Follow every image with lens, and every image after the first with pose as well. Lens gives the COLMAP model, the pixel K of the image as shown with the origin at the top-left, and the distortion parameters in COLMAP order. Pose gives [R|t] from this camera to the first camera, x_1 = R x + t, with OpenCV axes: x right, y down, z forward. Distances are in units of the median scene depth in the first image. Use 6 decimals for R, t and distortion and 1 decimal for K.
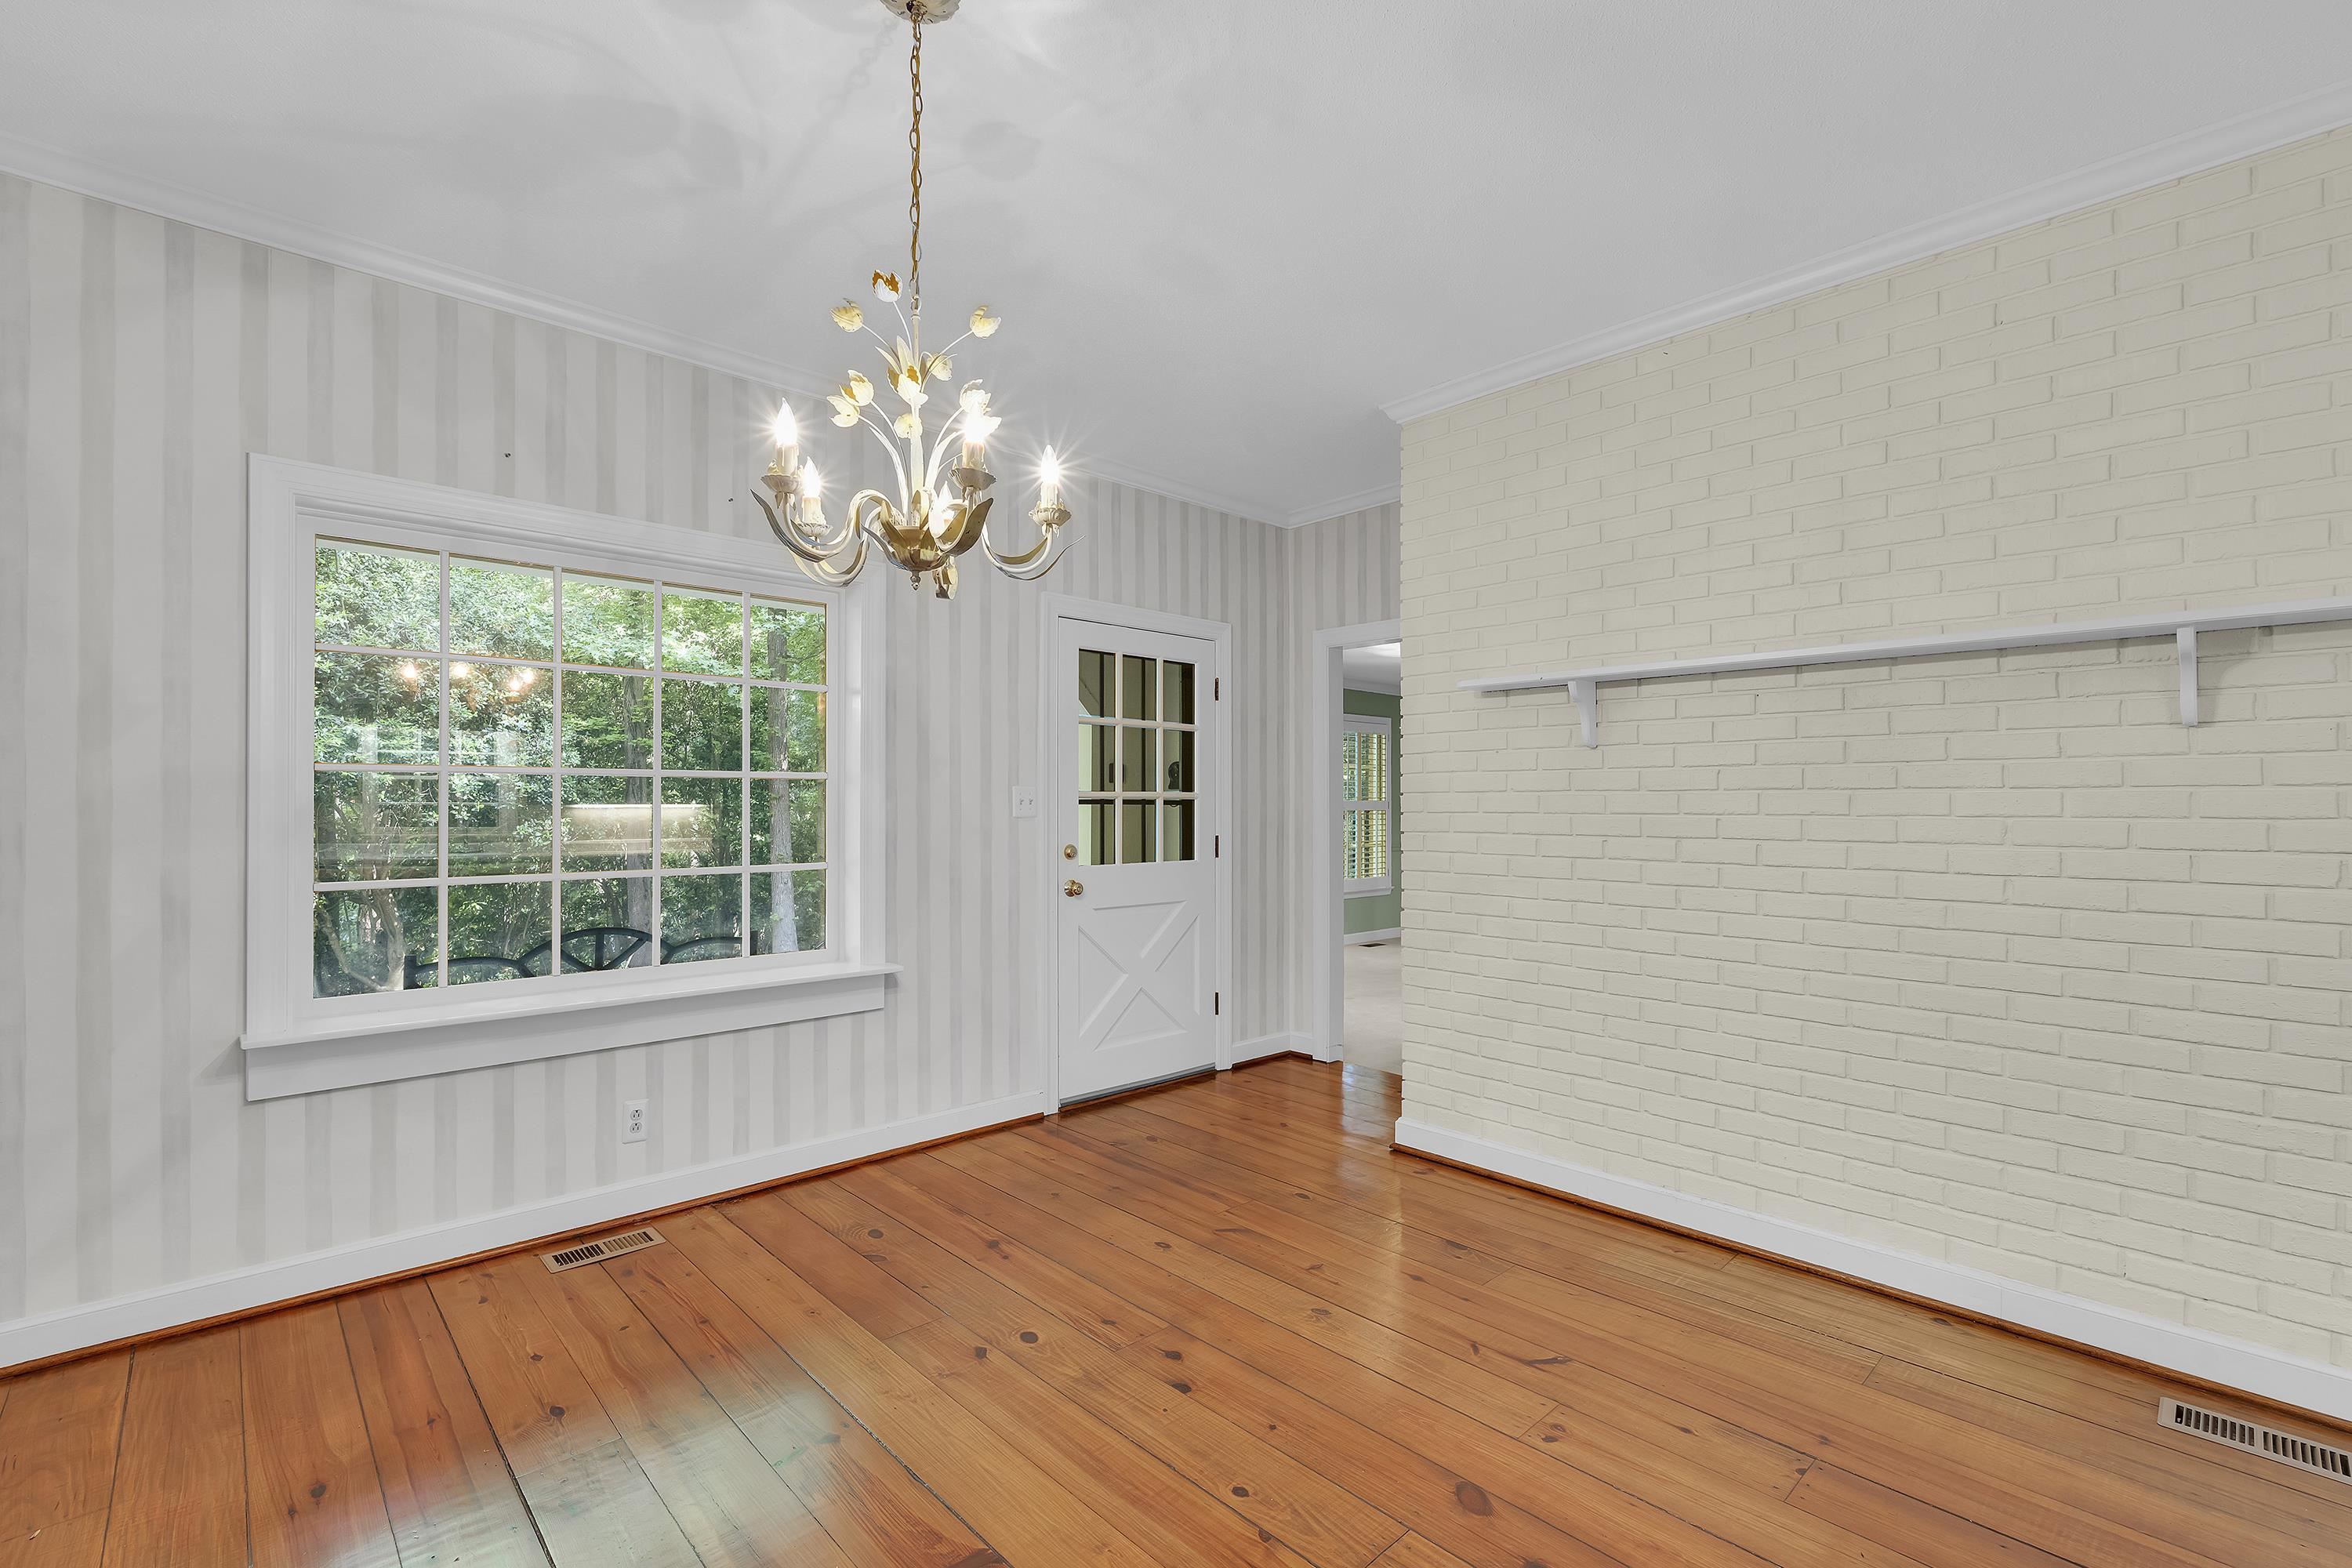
lens RADIAL K [[1032.7, 0, 1162.1], [0, 1032.7, 793.1], [0, 0, 1]] dist [-0.001924, -0.000341]
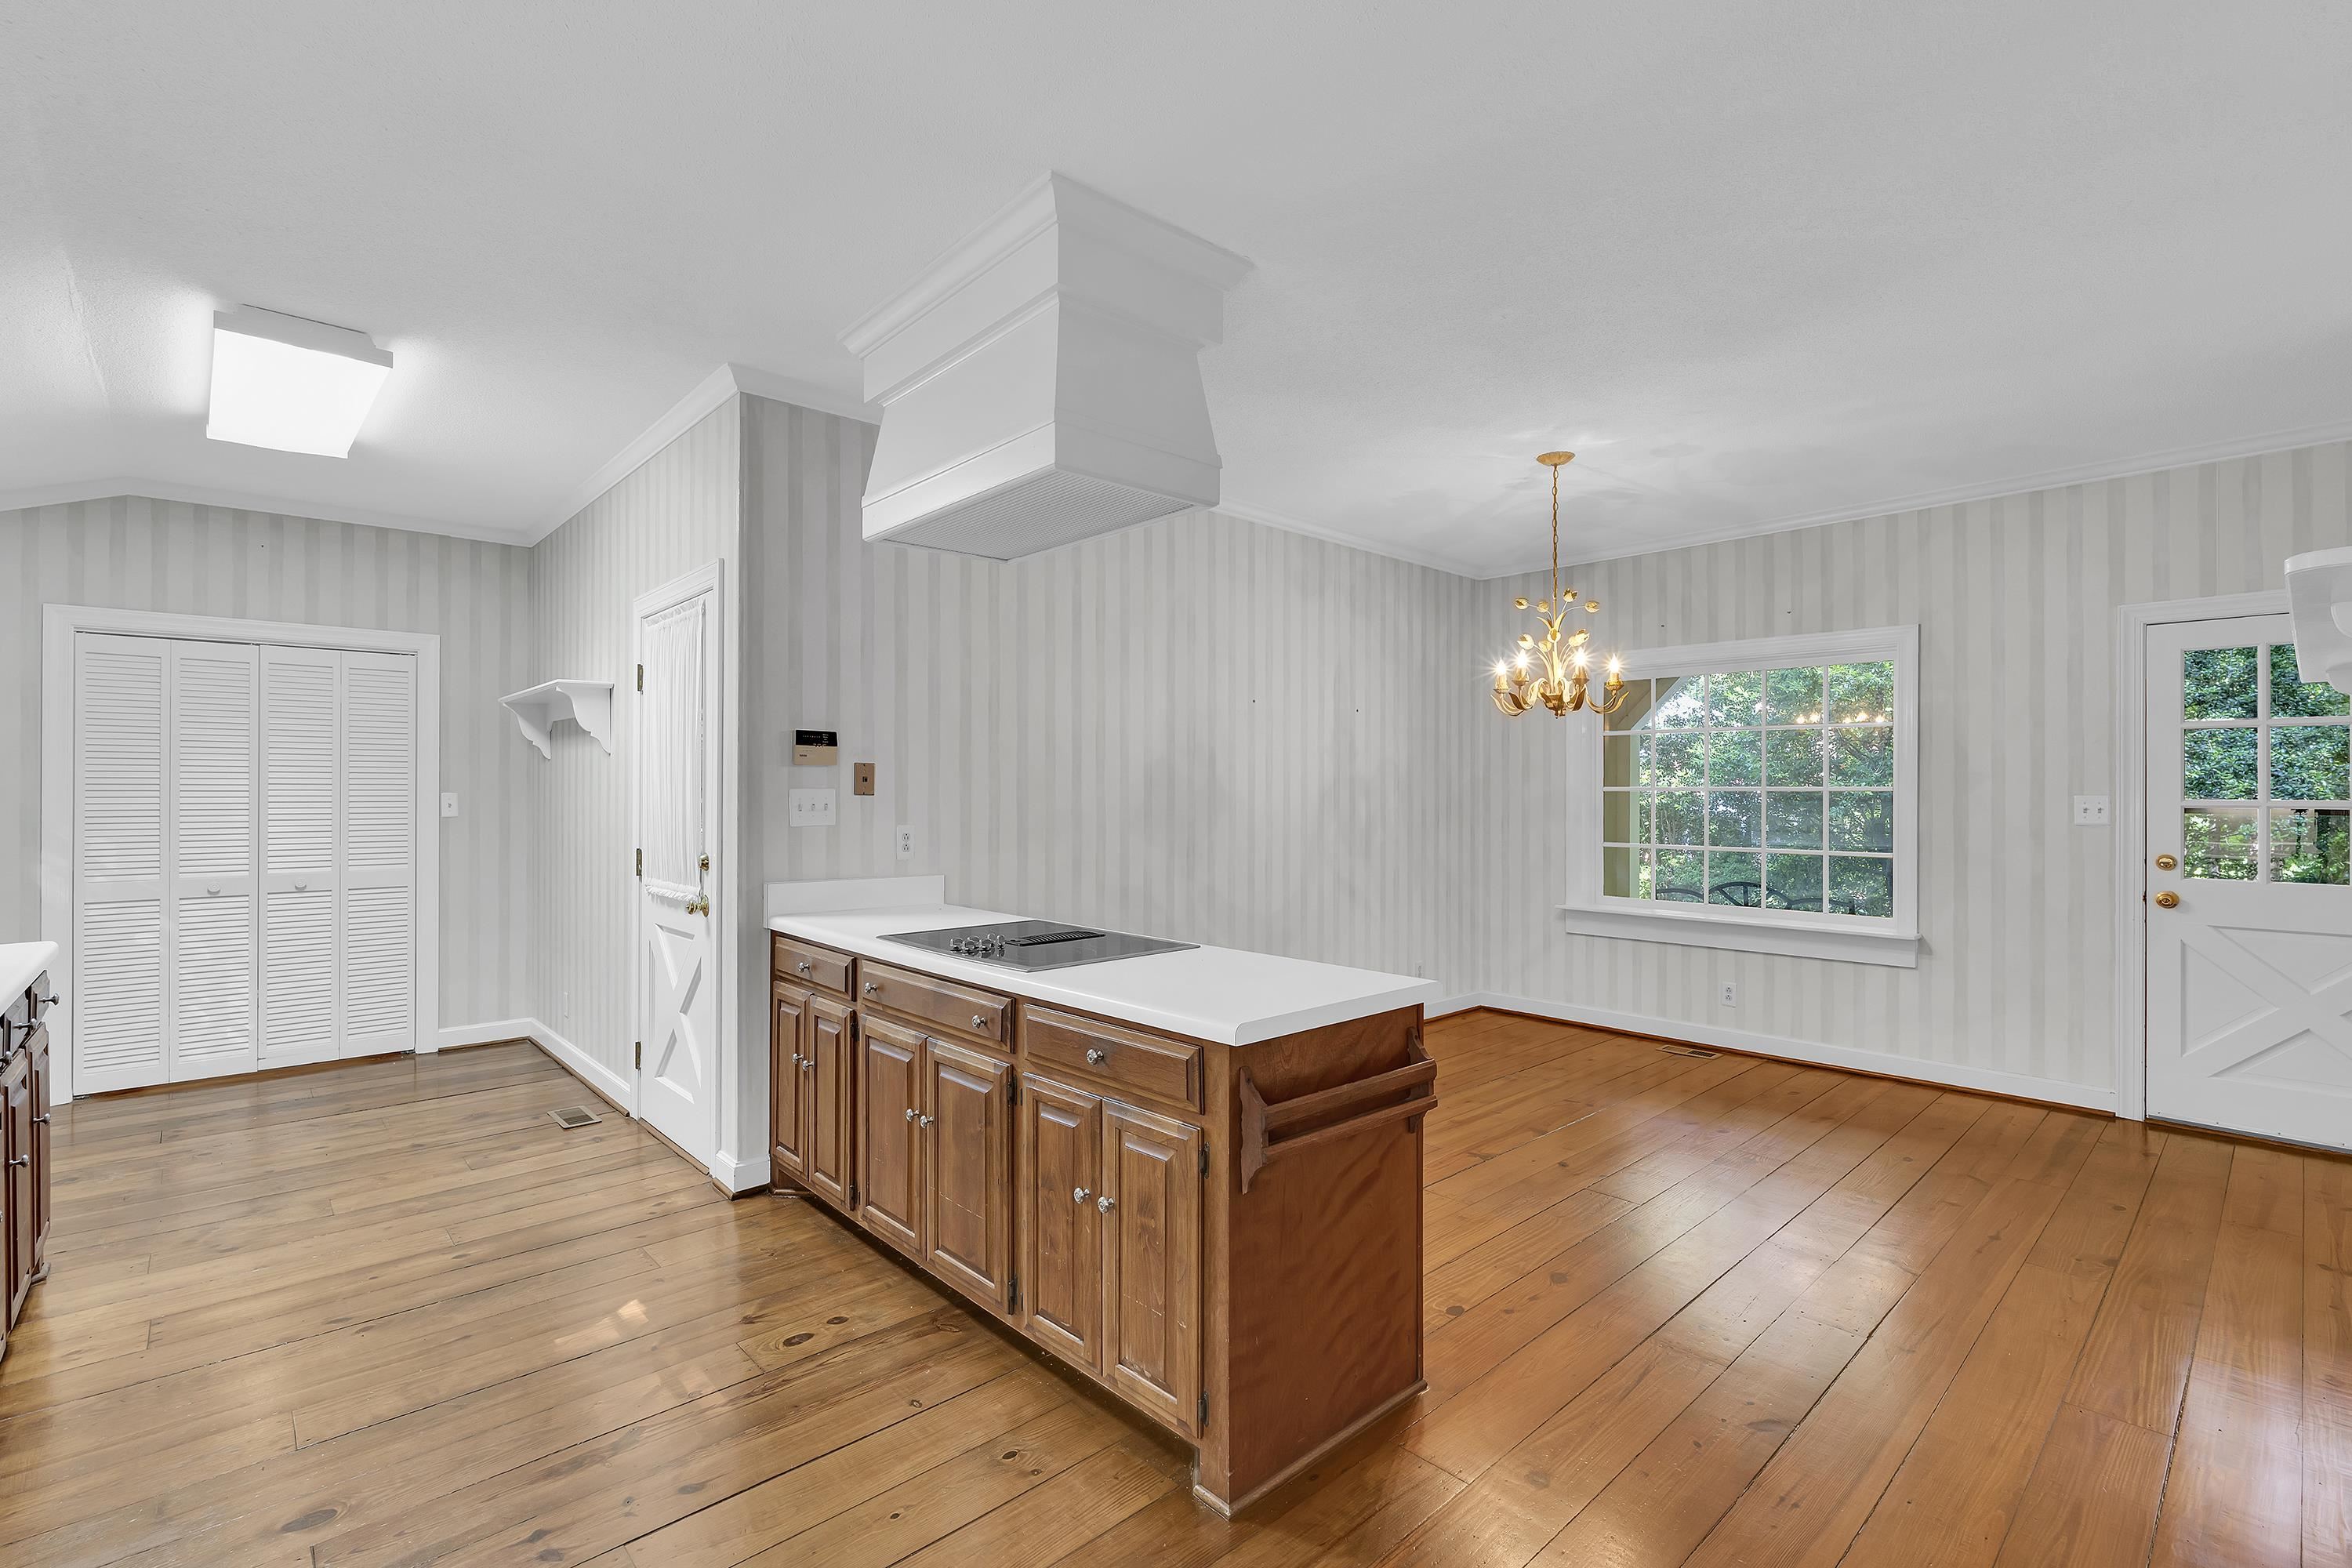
lens RADIAL K [[1032.7, 0, 1162.1], [0, 1032.7, 793.1], [0, 0, 1]] dist [-0.001924, -0.000341]
pose [[-0.005685, 0.011721, -0.999915, 1.191836], [0.024157, 0.999641, 0.011581, -0.057536], [0.999692, -0.024089, -0.005966, 0.069569]]
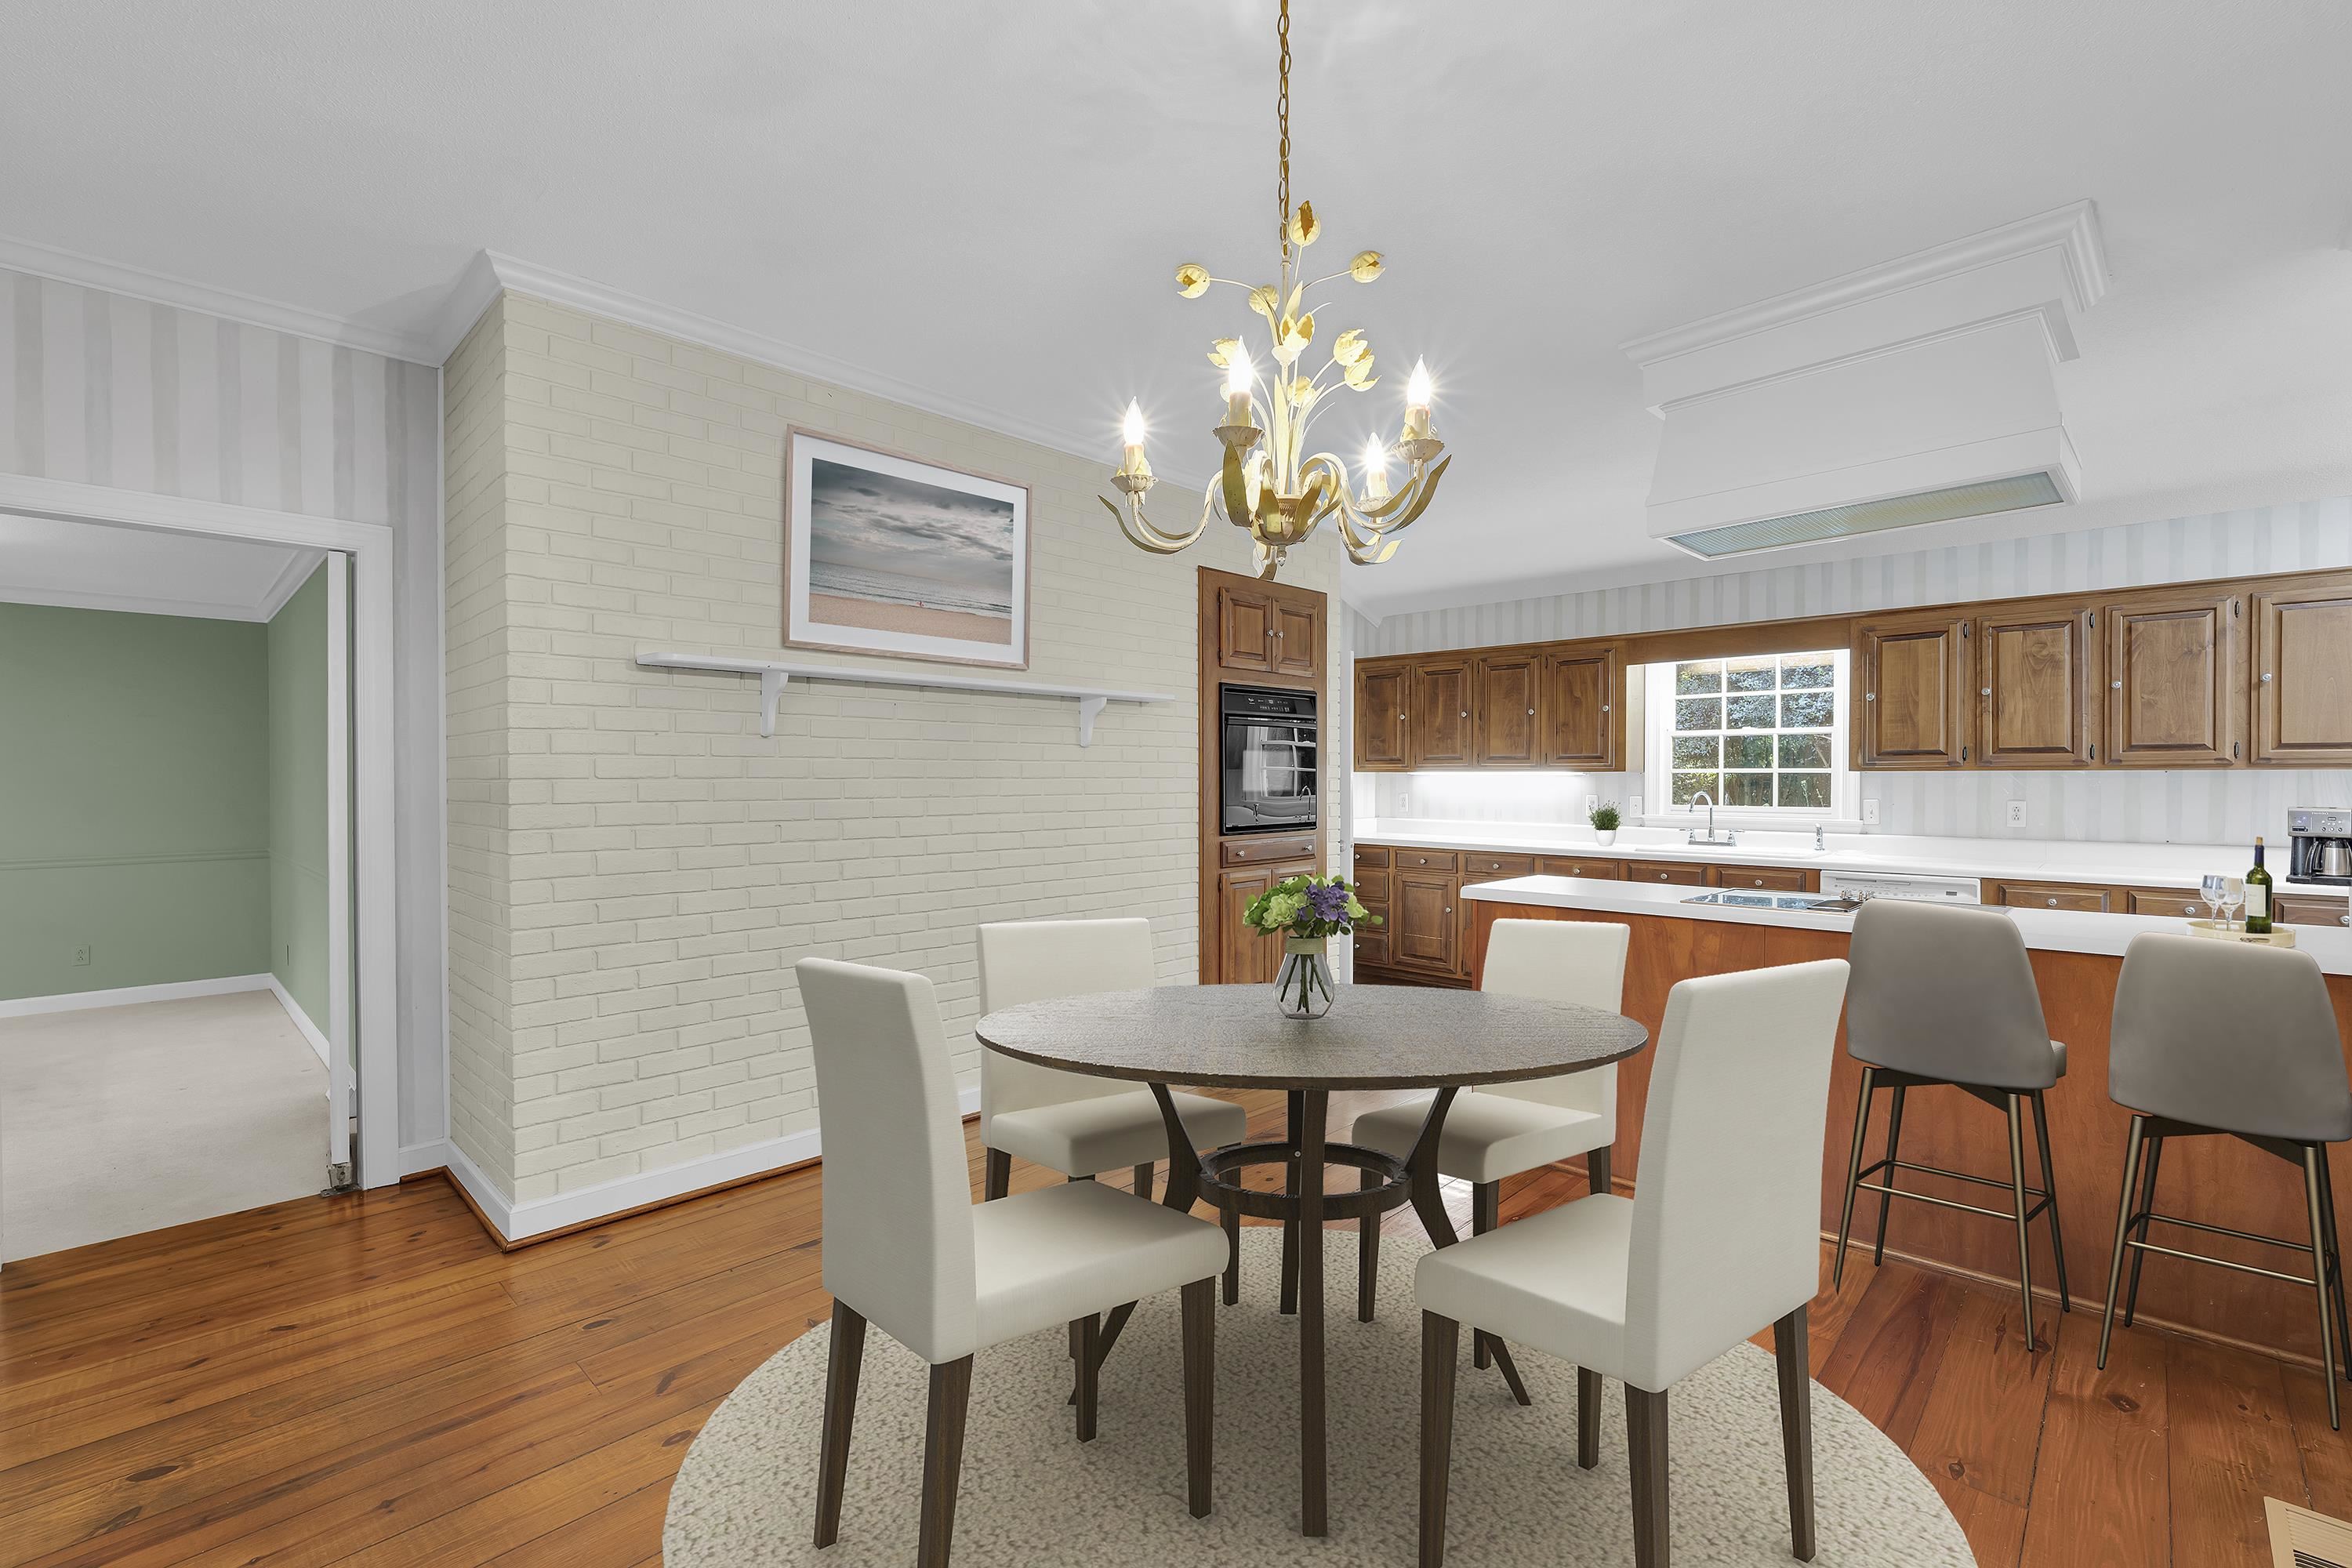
lens RADIAL K [[1032.7, 0, 1162.1], [0, 1032.7, 793.1], [0, 0, 1]] dist [-0.001924, -0.000341]
pose [[-0.055284, -0.012668, 0.998390, -0.638346], [-0.004439, 0.999913, 0.012442, -0.001931], [-0.998461, -0.003744, -0.055335, 0.655460]]
